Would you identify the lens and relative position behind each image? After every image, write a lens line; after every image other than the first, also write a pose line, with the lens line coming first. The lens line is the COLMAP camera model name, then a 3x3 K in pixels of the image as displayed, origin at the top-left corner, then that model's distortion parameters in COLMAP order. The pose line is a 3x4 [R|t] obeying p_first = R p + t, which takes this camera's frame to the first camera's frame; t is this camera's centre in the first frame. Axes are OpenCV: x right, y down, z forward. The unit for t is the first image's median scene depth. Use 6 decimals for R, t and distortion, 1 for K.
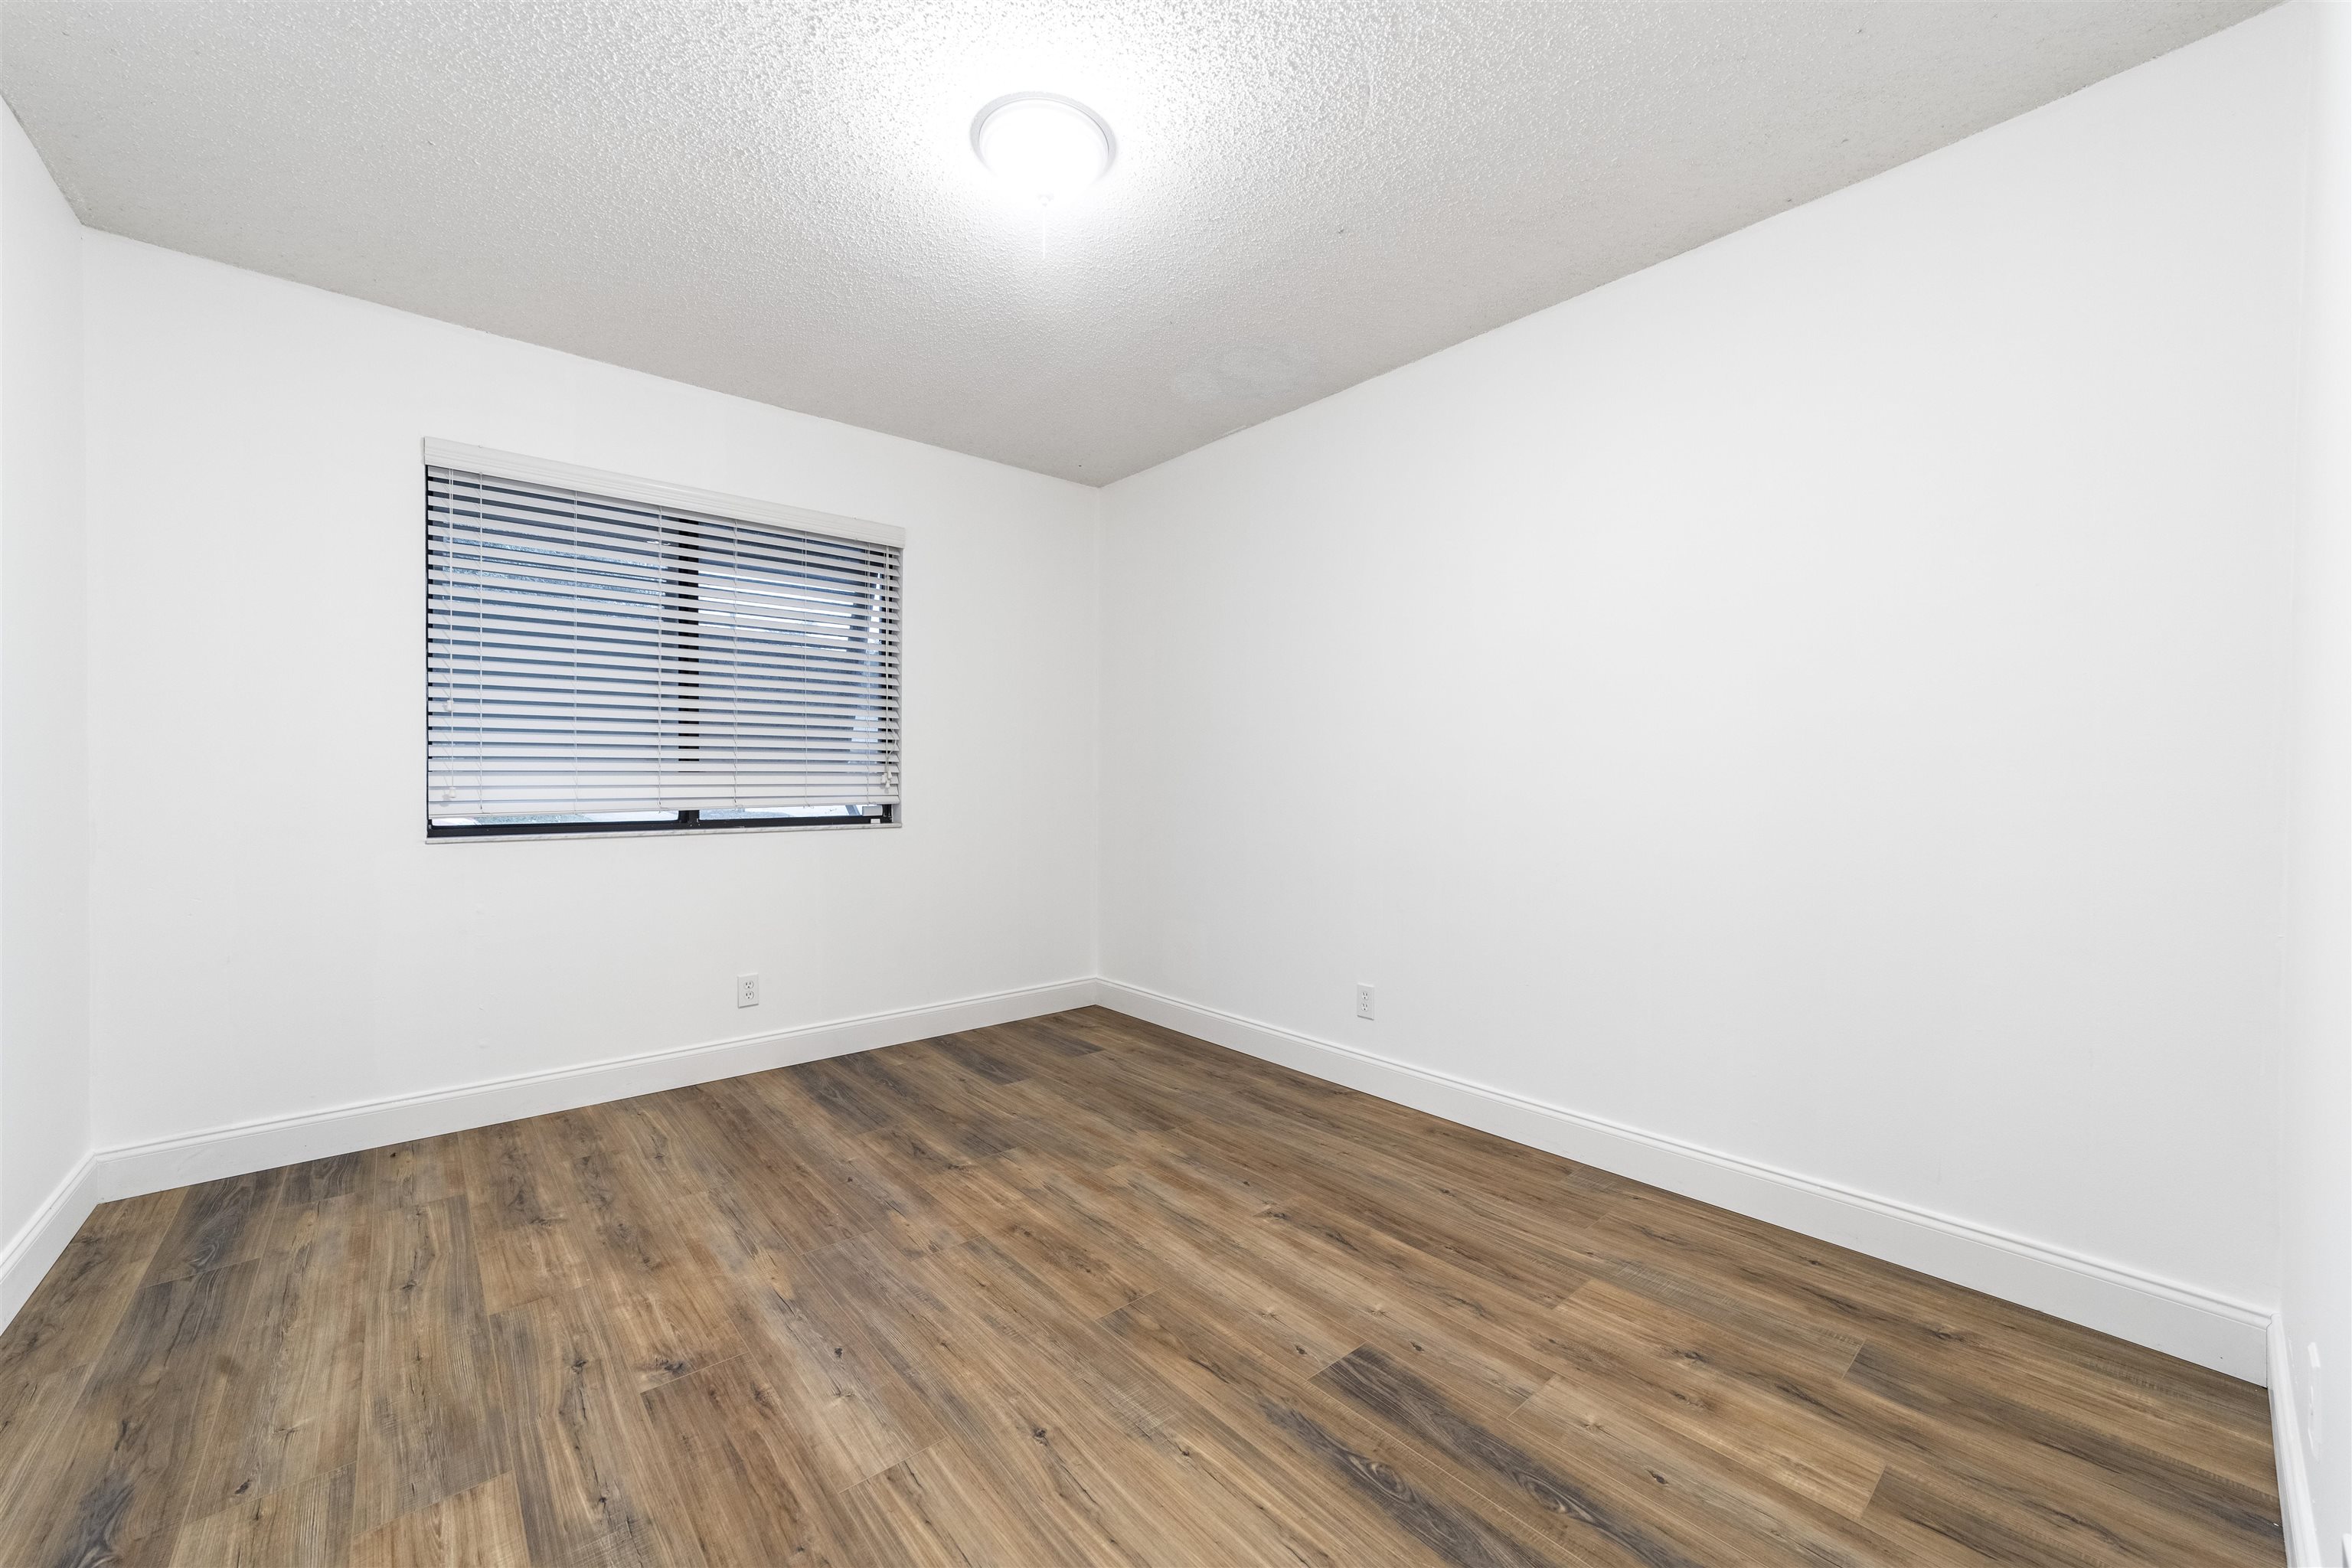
lens RADIAL K [[901.6, 0, 1174.7], [0, 901.6, 781.9], [0, 0, 1]] dist [-0.018886, 0.008397]
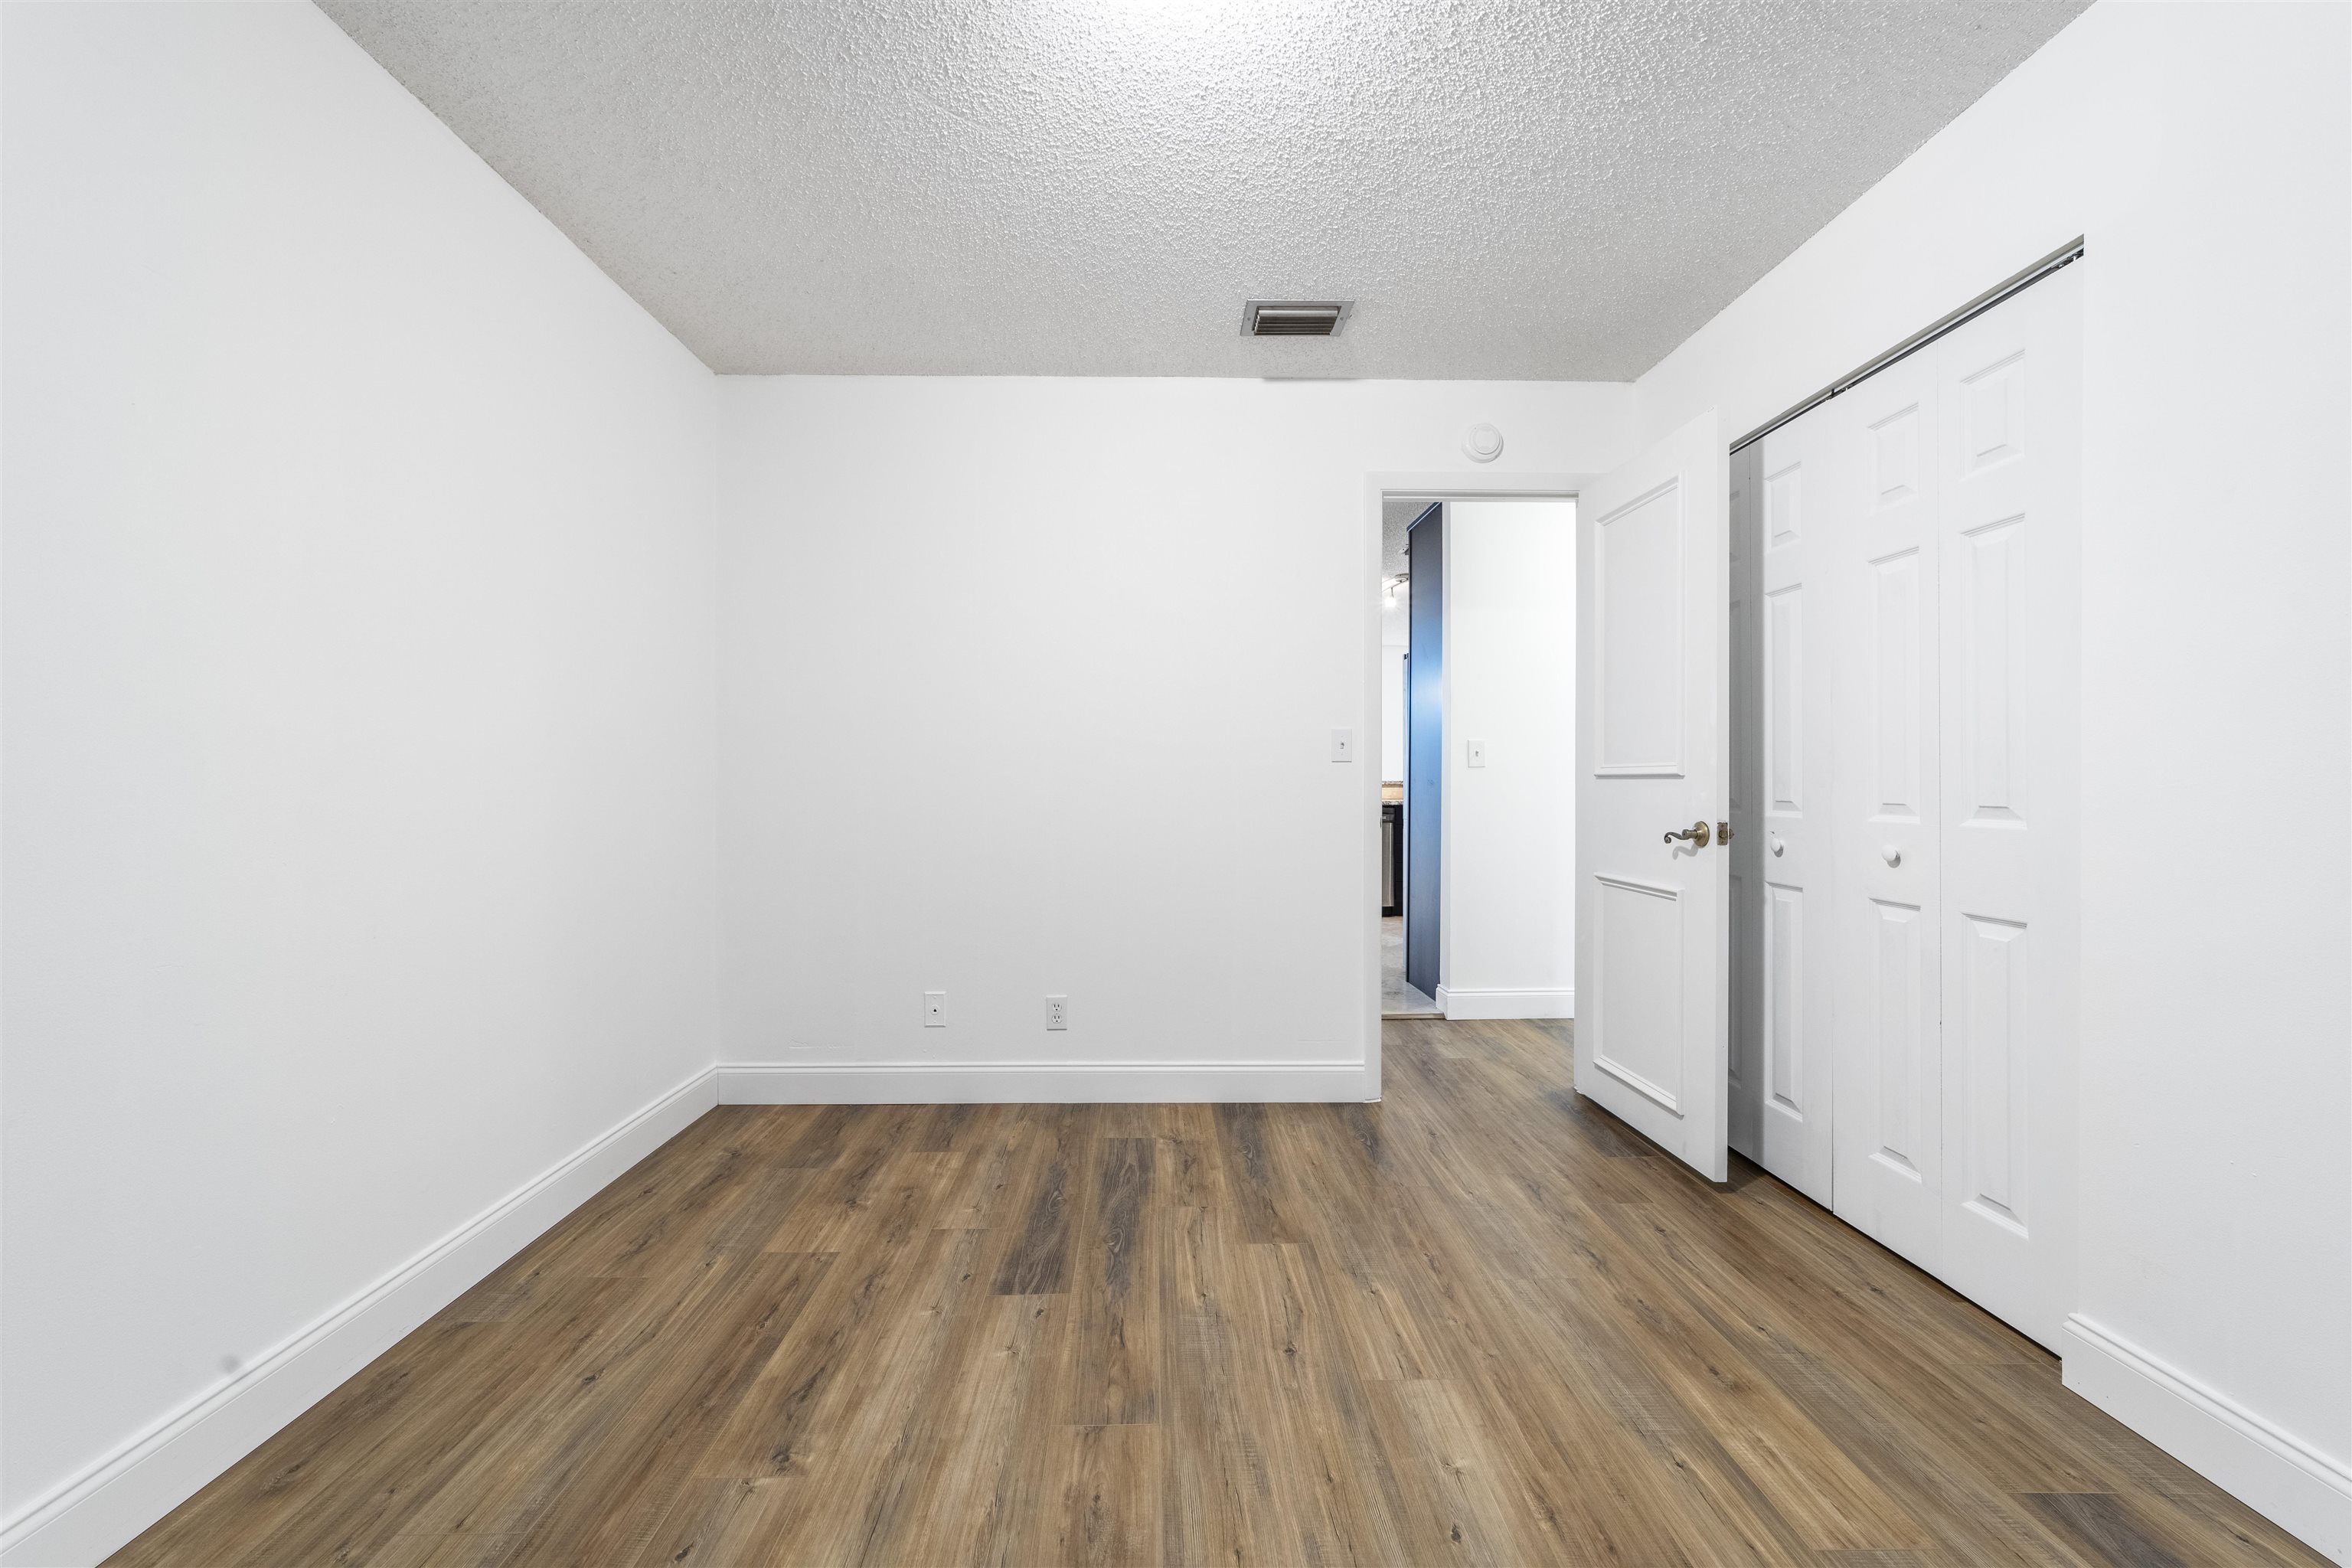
lens RADIAL K [[923.5, 0, 1166.9], [0, 923.5, 775.3], [0, 0, 1]] dist [-0.019032, 0.009037]
pose [[-0.771307, 0.001521, 0.636462, -0.711775], [0.000416, 0.999998, -0.001885, -0.009804], [-0.636464, -0.001190, -0.771306, 1.833075]]
